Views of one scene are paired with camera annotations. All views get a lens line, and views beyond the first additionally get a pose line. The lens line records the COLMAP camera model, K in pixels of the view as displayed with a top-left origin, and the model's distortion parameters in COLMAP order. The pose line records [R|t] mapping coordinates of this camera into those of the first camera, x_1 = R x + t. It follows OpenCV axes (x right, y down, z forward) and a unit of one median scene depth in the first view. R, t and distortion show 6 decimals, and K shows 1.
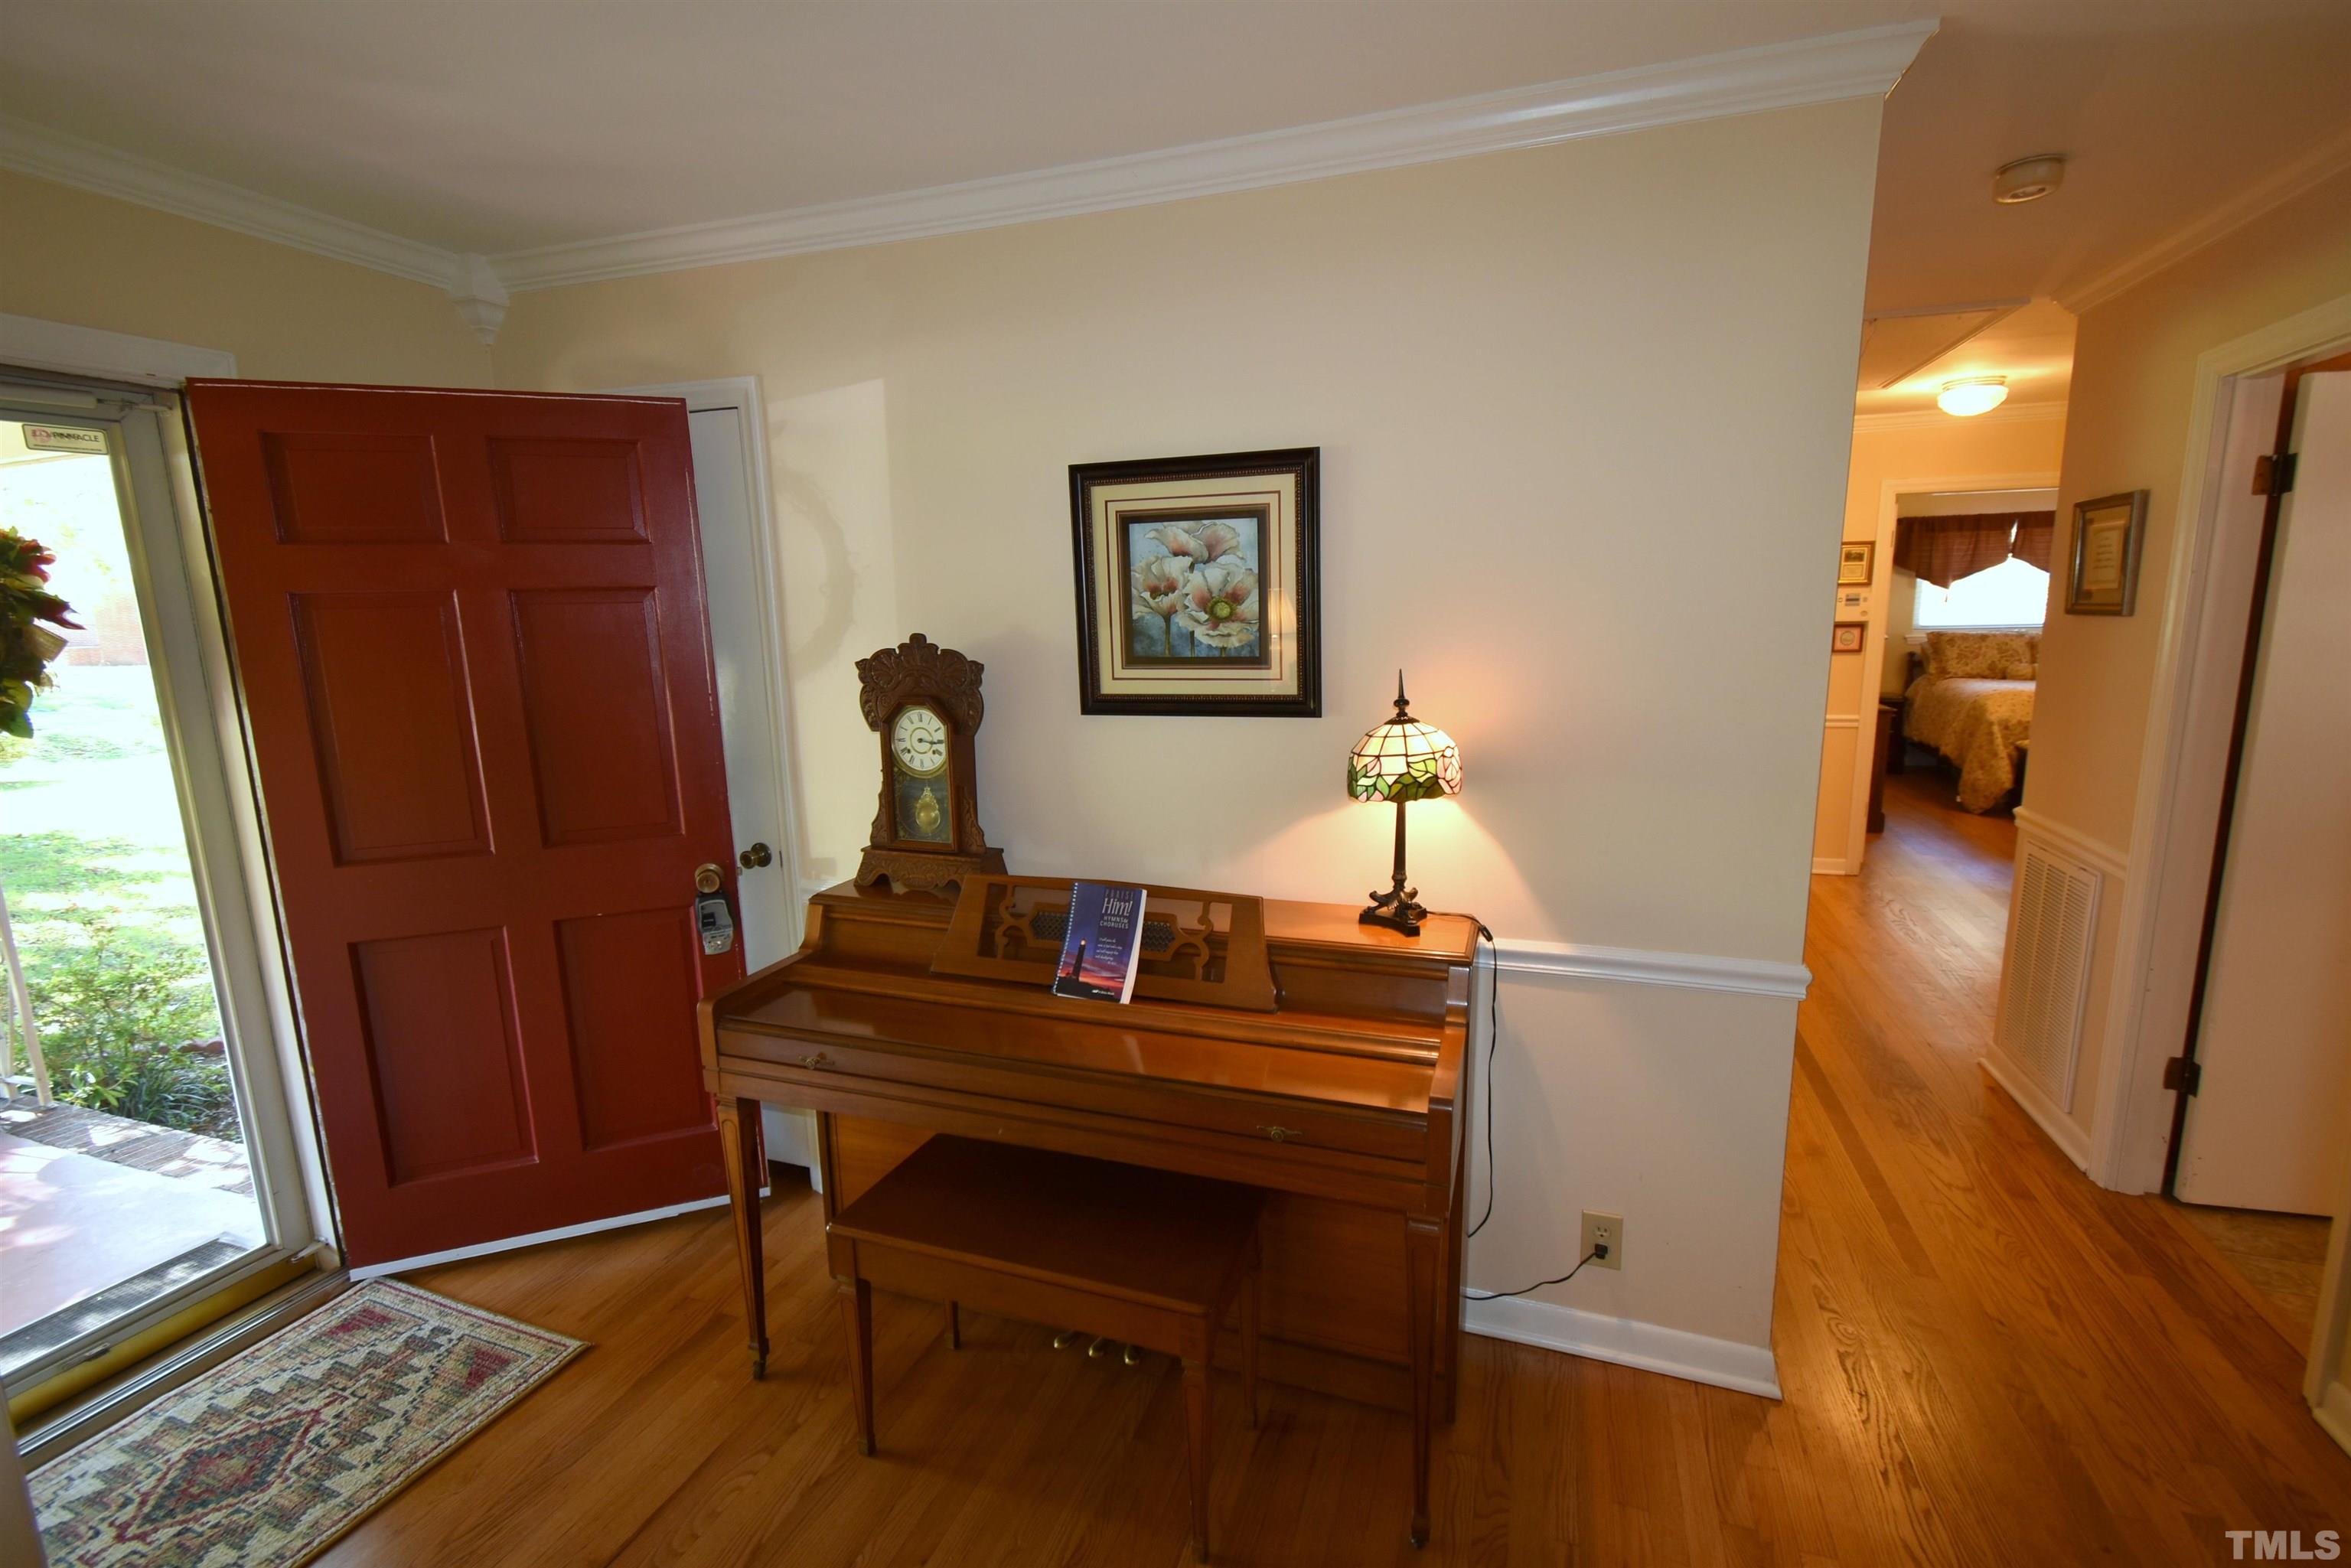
lens RADIAL K [[1042.0, 0, 1177.9], [0, 1042.0, 788.1], [0, 0, 1]] dist [0.007935, -0.004339]
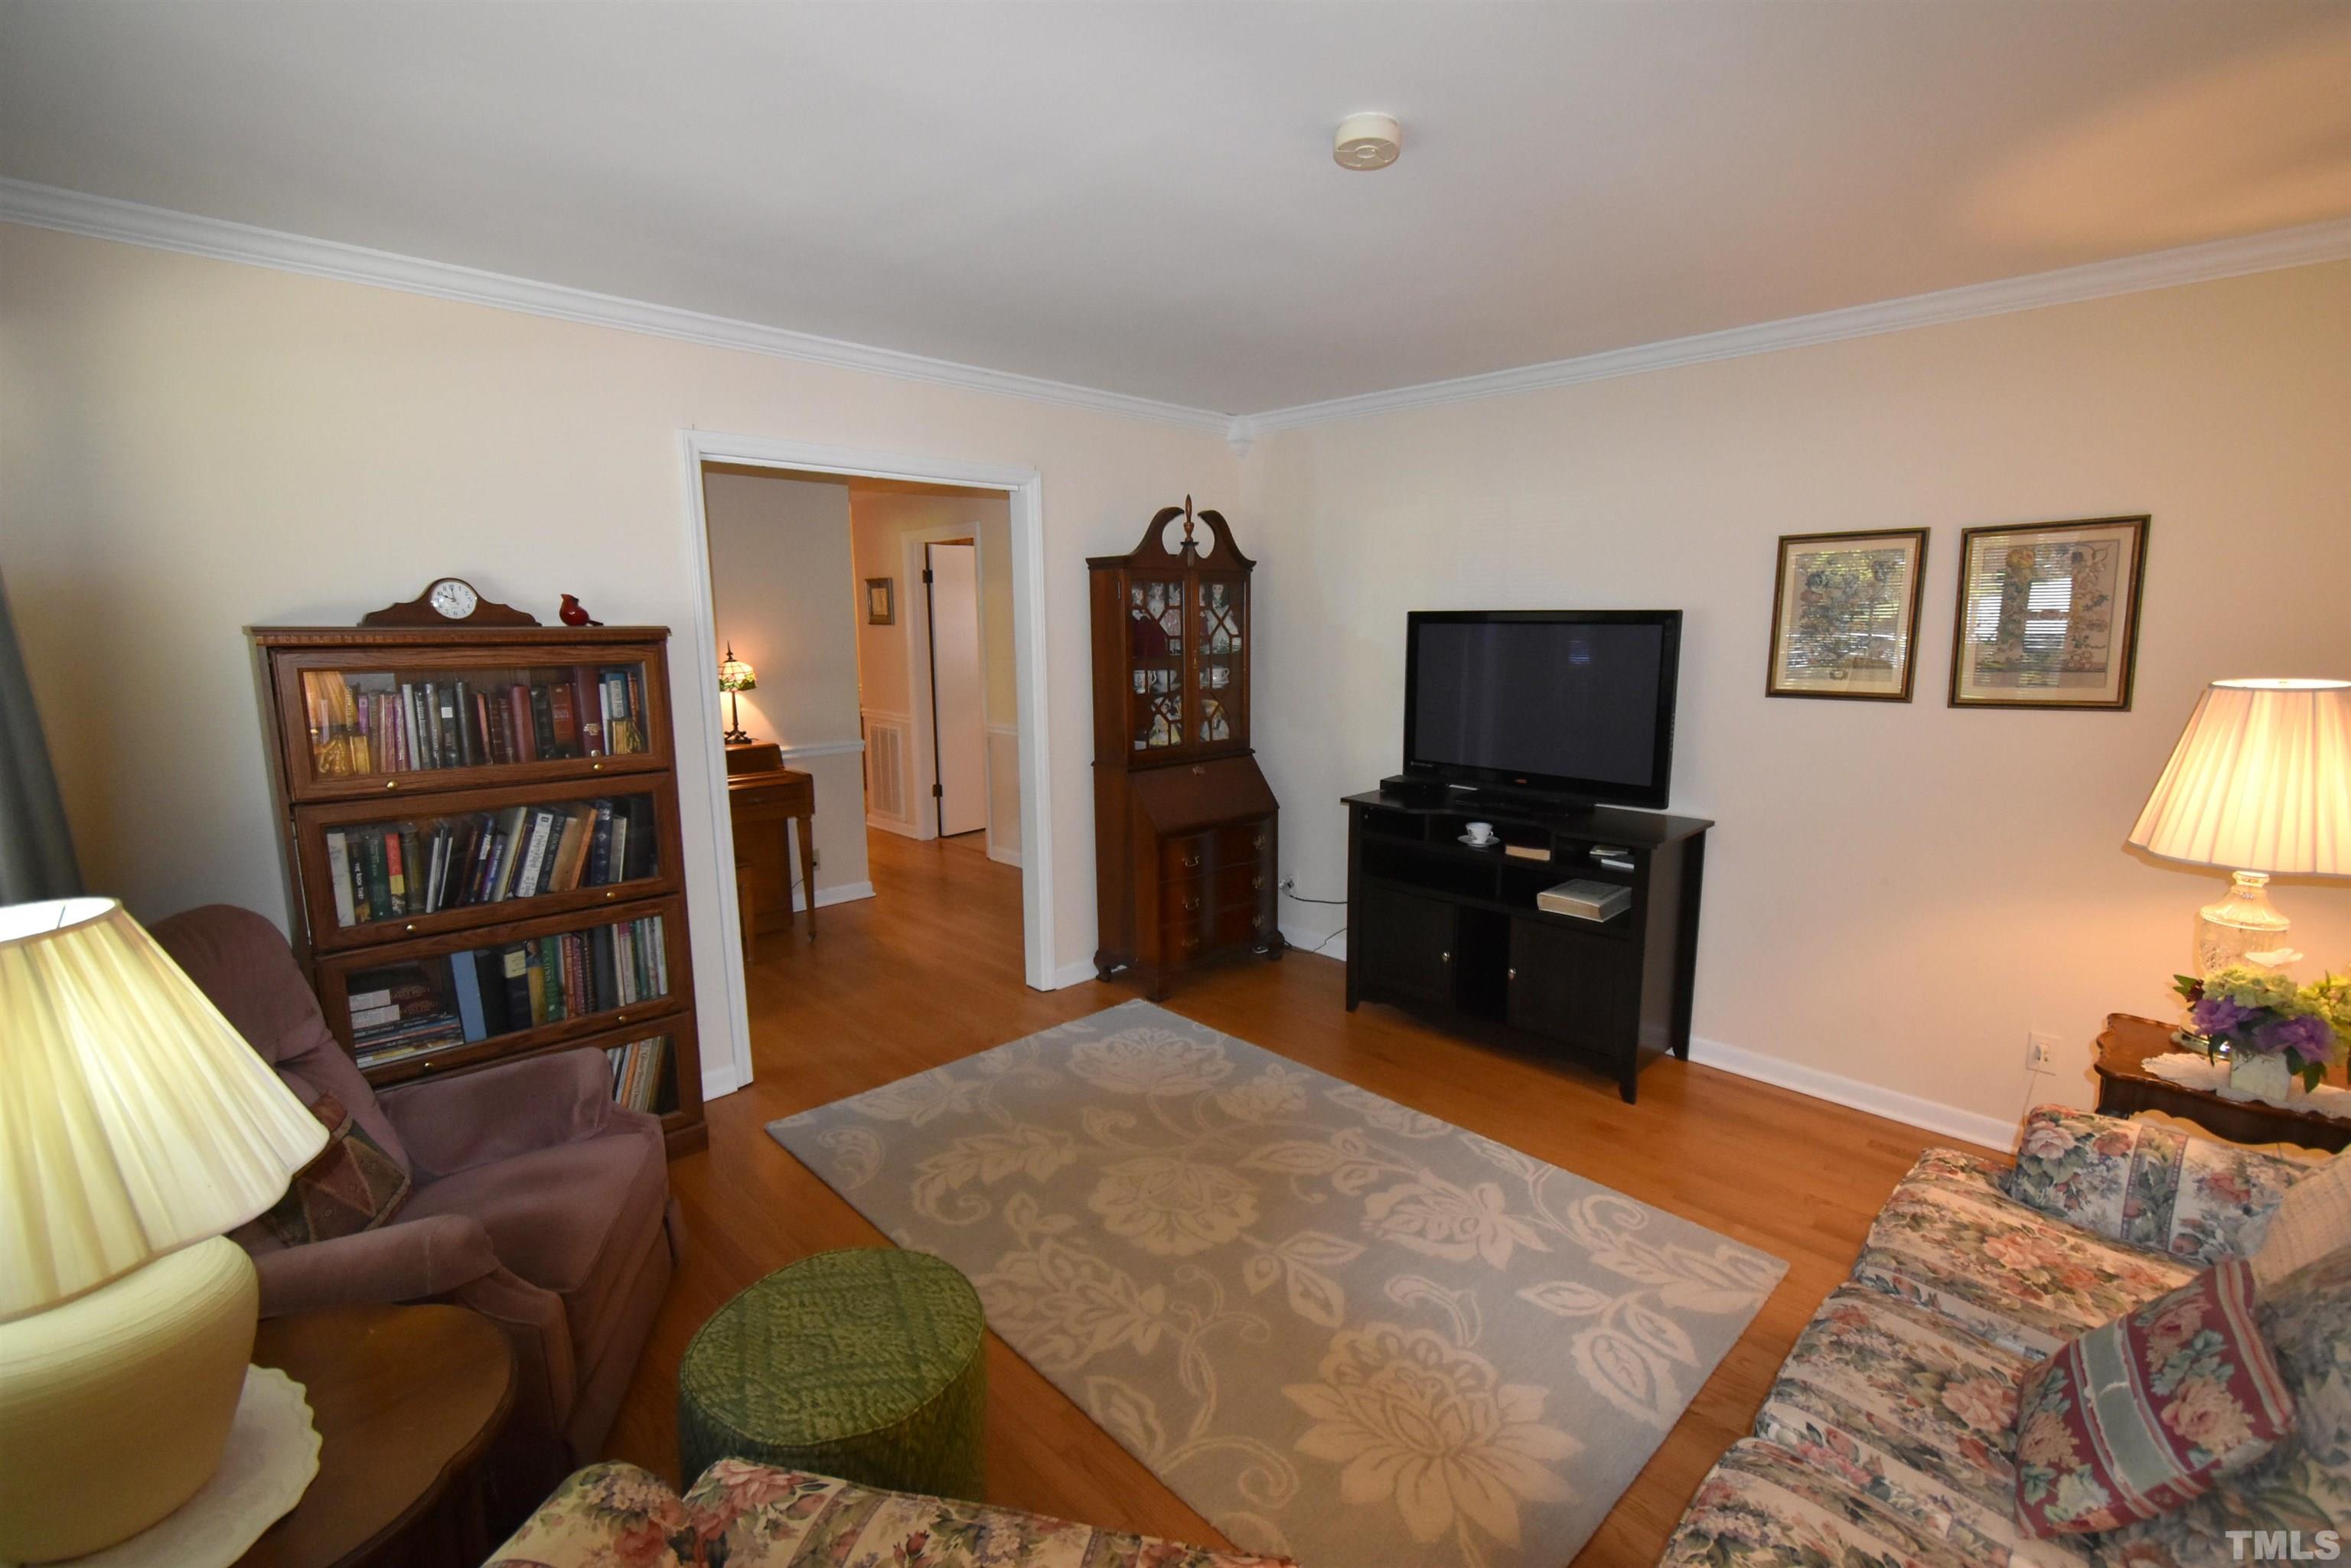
lens RADIAL K [[1042.0, 0, 1177.9], [0, 1042.0, 788.1], [0, 0, 1]] dist [0.007935, -0.004339]
pose [[0.439937, -0.133797, 0.888005, -1.449005], [0.148476, 0.986067, 0.075014, 0.190867], [-0.885669, 0.098846, 0.453673, -0.975111]]
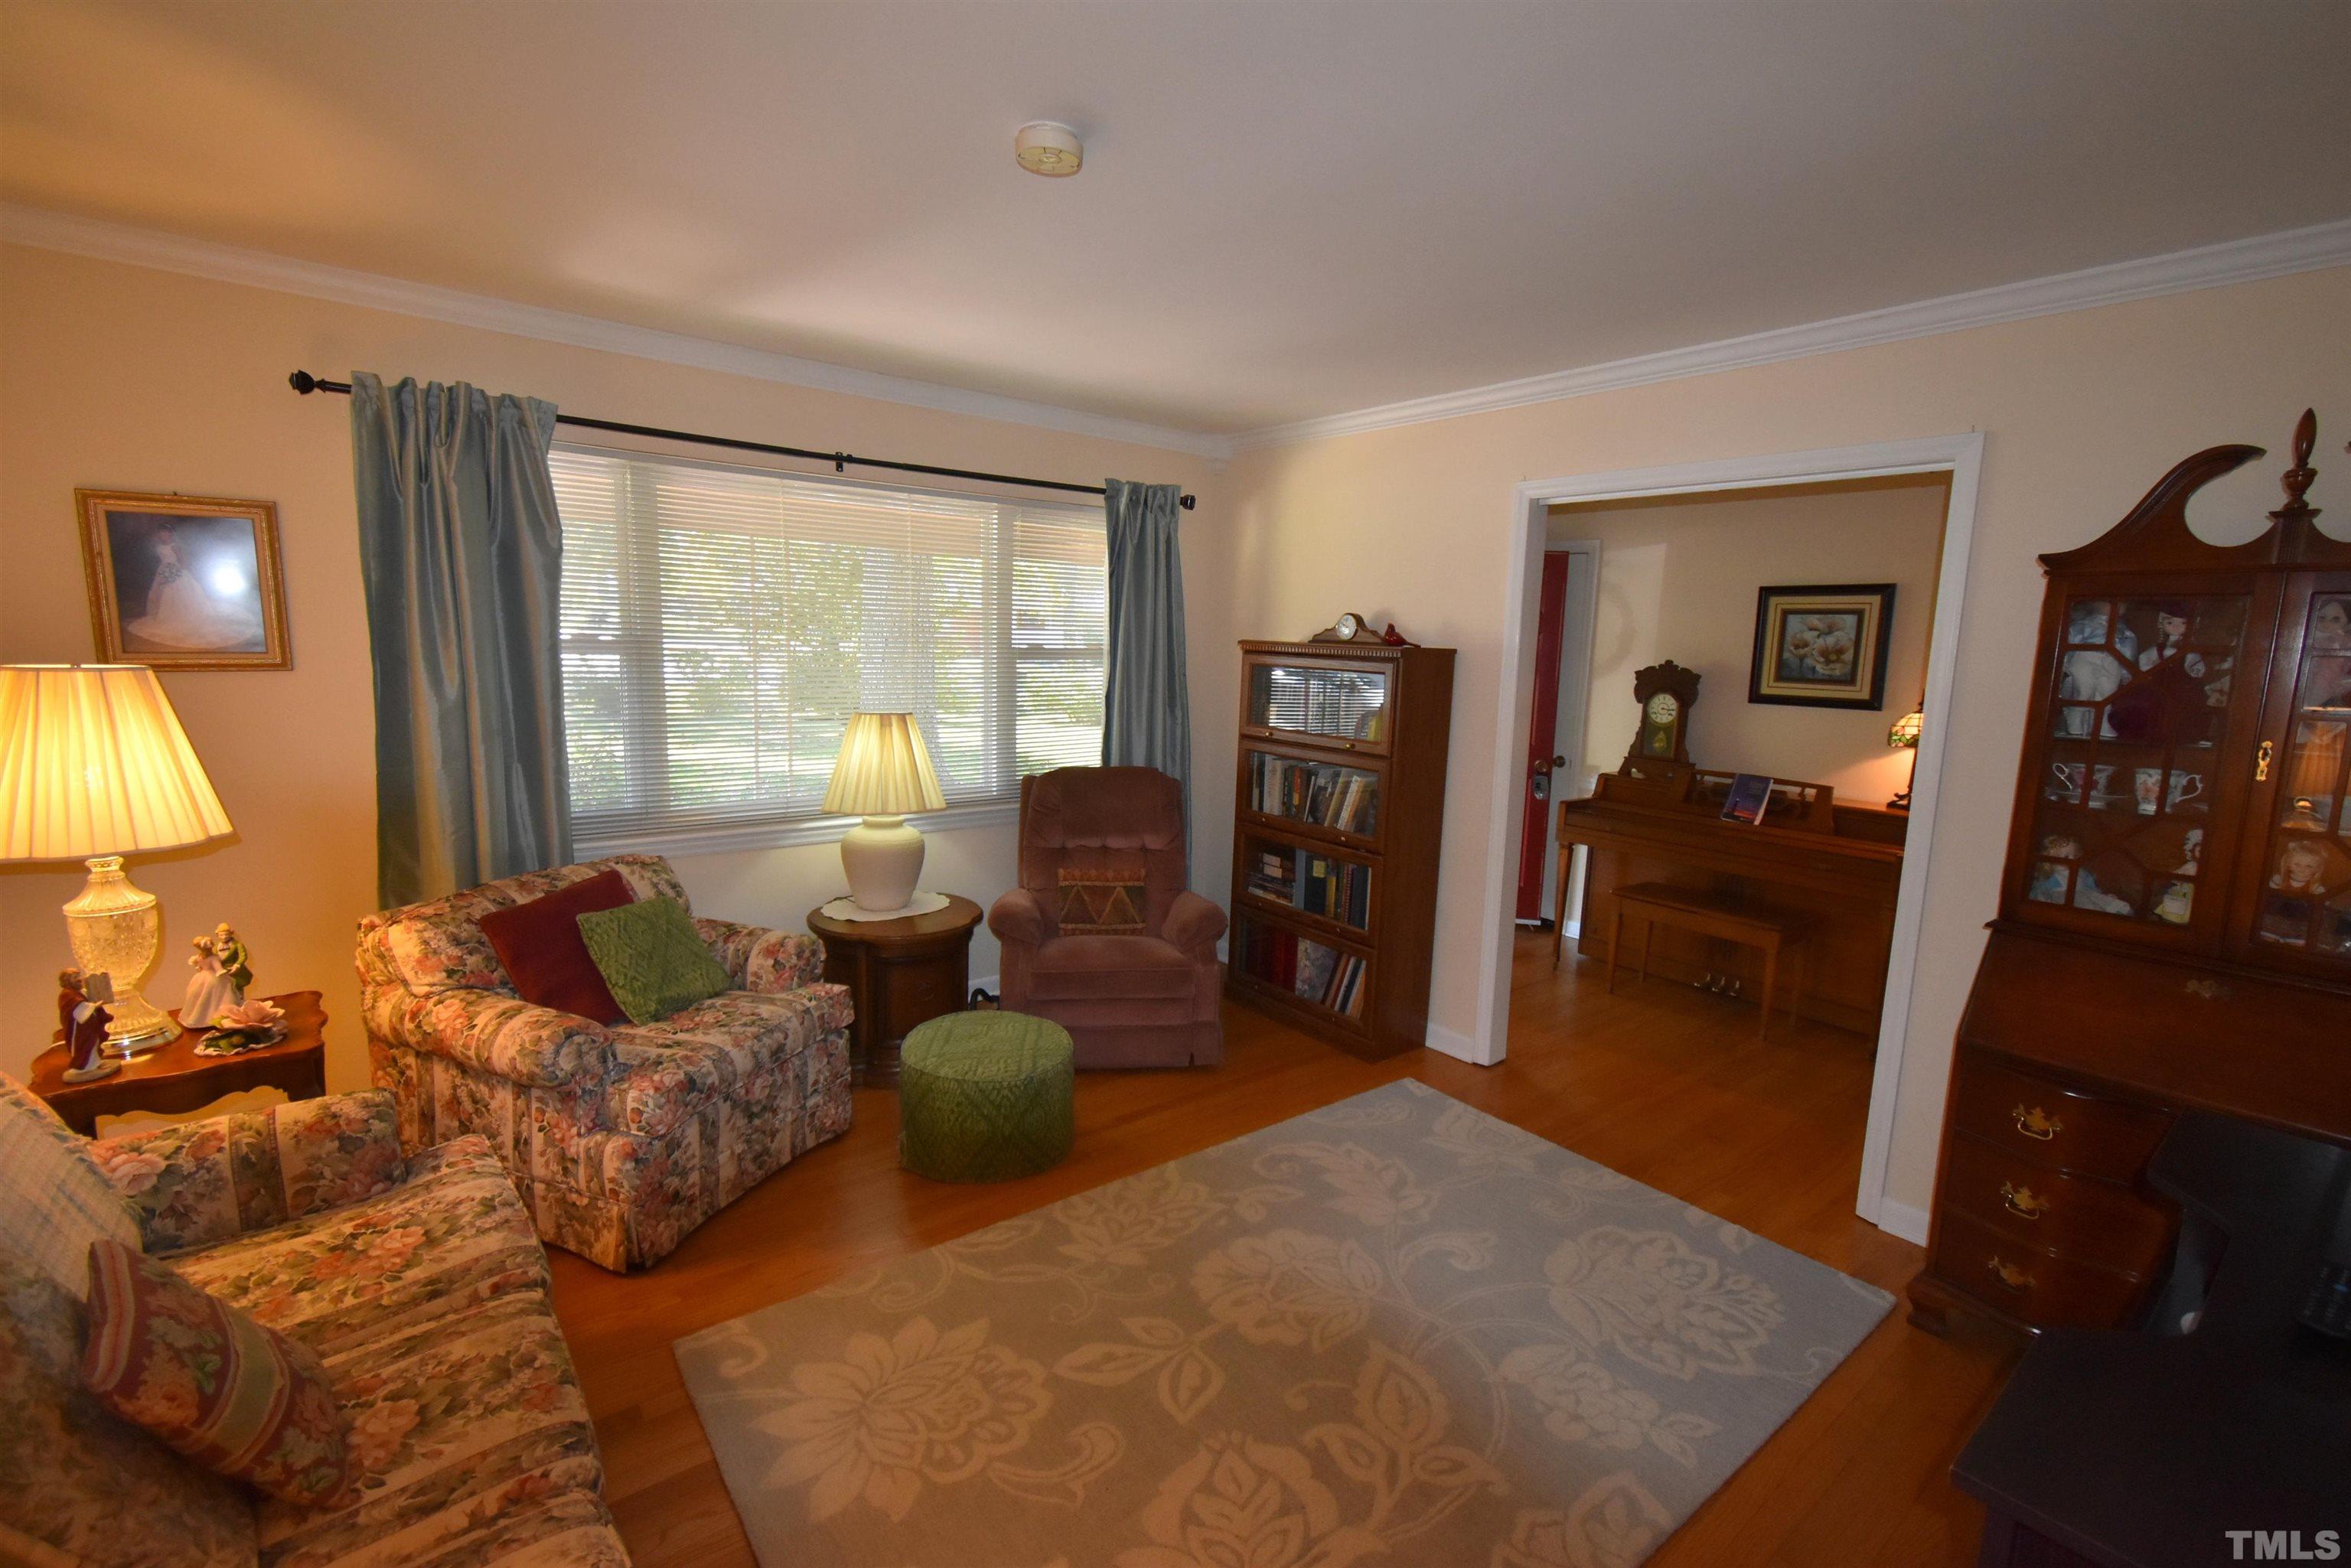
lens RADIAL K [[1018.8, 0, 1185.1], [0, 1018.8, 793.9], [0, 0, 1]] dist [0.003636, -0.003480]
pose [[0.850220, 0.124012, -0.511613, 0.018271], [-0.136789, 0.990518, 0.012775, 0.251371], [0.508346, 0.059122, 0.859121, -1.394215]]
